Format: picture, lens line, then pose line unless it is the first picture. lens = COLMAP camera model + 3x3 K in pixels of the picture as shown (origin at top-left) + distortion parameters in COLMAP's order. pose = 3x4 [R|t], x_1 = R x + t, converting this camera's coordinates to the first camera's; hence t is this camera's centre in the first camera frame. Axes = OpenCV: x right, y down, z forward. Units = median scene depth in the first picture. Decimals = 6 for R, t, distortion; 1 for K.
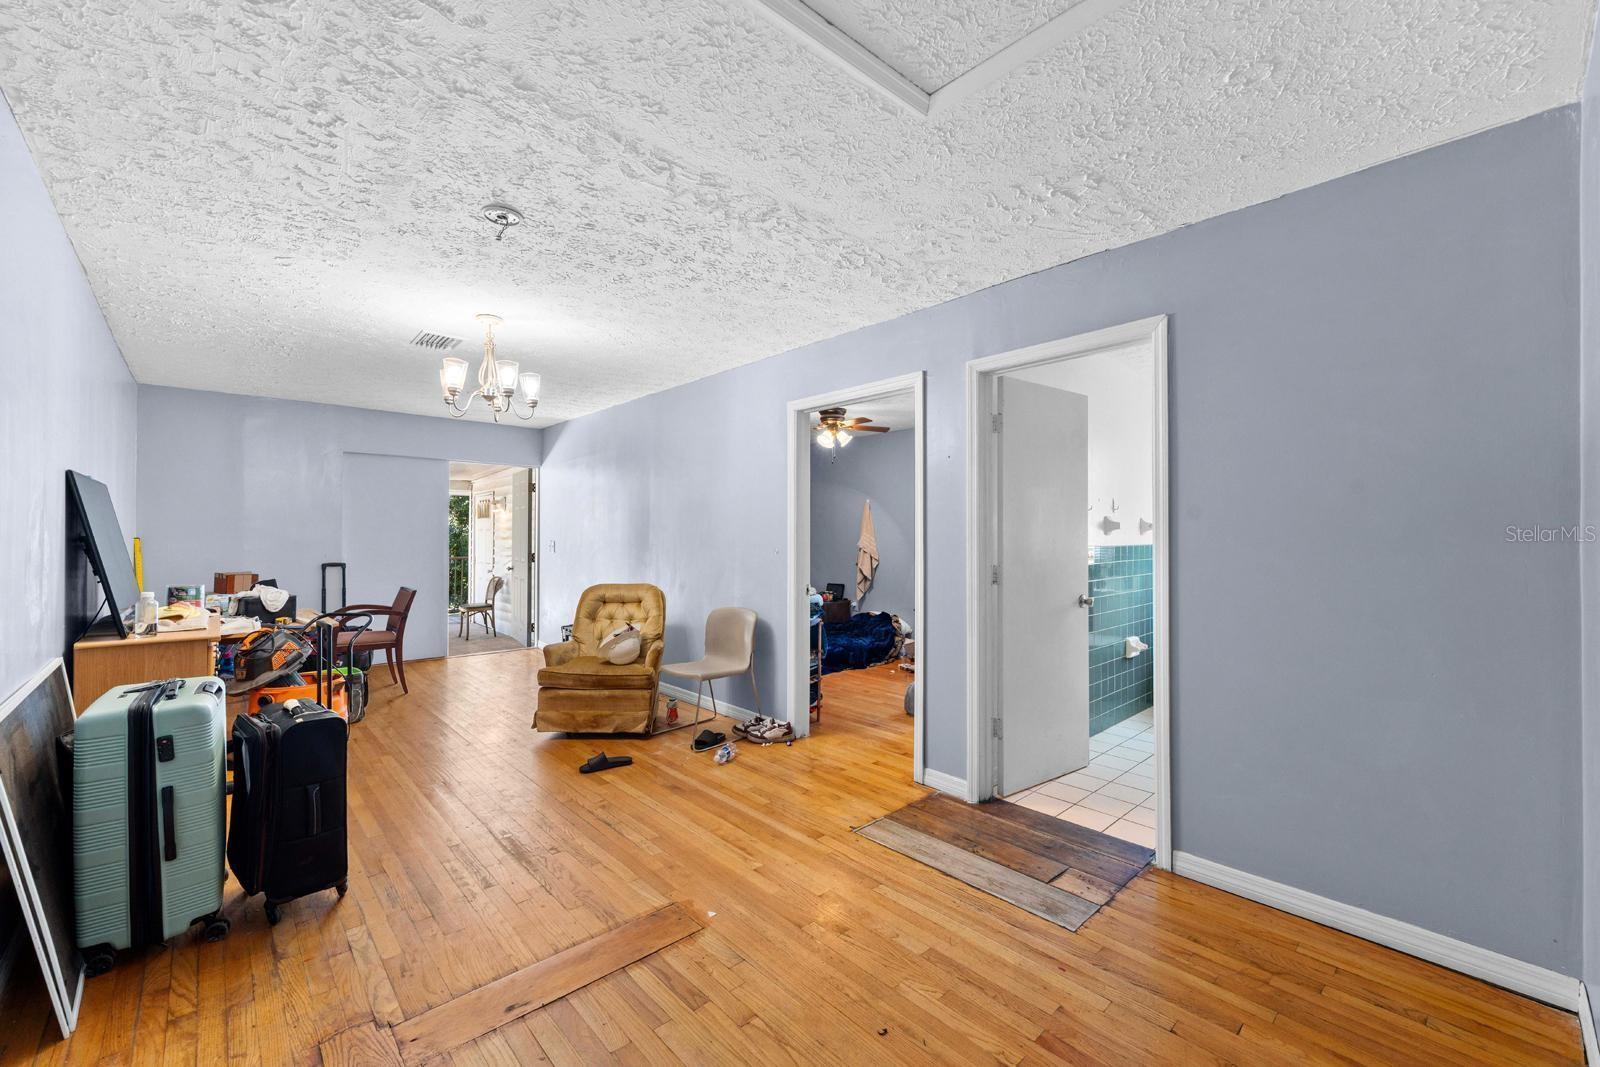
lens RADIAL K [[652.9, 0, 803.0], [0, 652.9, 531.7], [0, 0, 1]] dist [-0.001135, -0.000501]
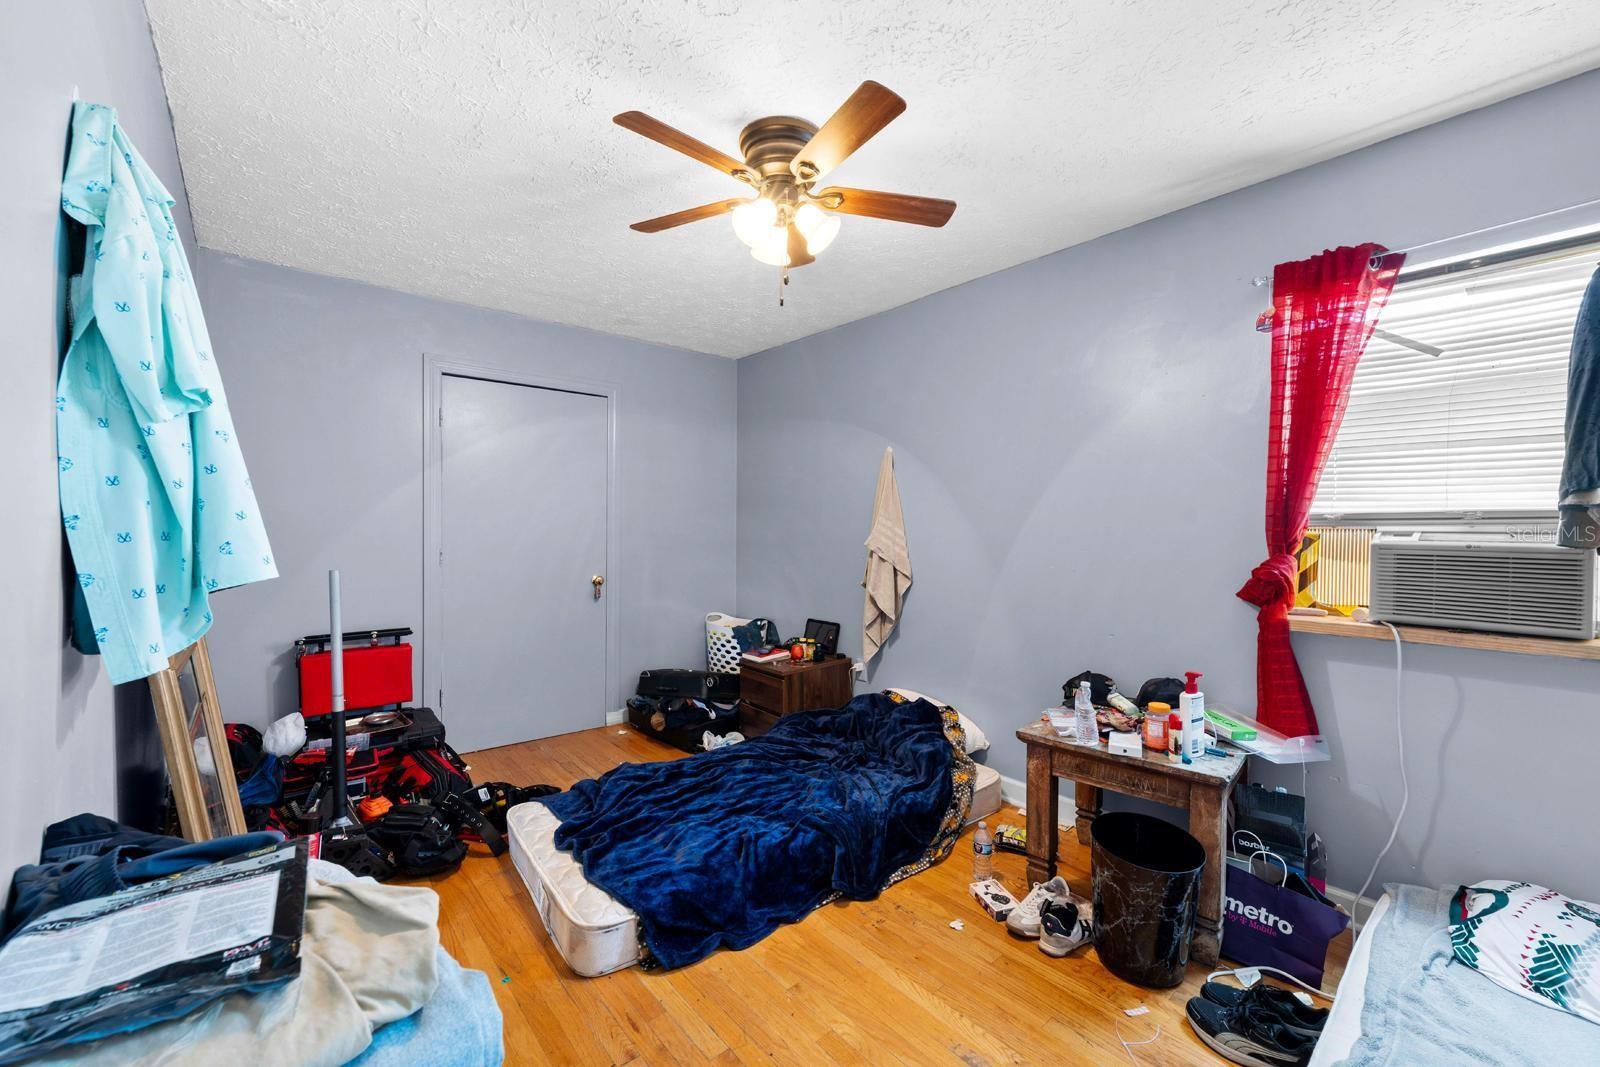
lens RADIAL K [[652.9, 0, 796.8], [0, 652.9, 535.3], [0, 0, 1]] dist [-0.001135, -0.000501]
pose [[0.998917, 0.007645, -0.045885, 0.055845], [-0.007101, 0.999903, 0.011994, 0.009013], [0.045972, -0.011655, 0.998875, 0.537629]]
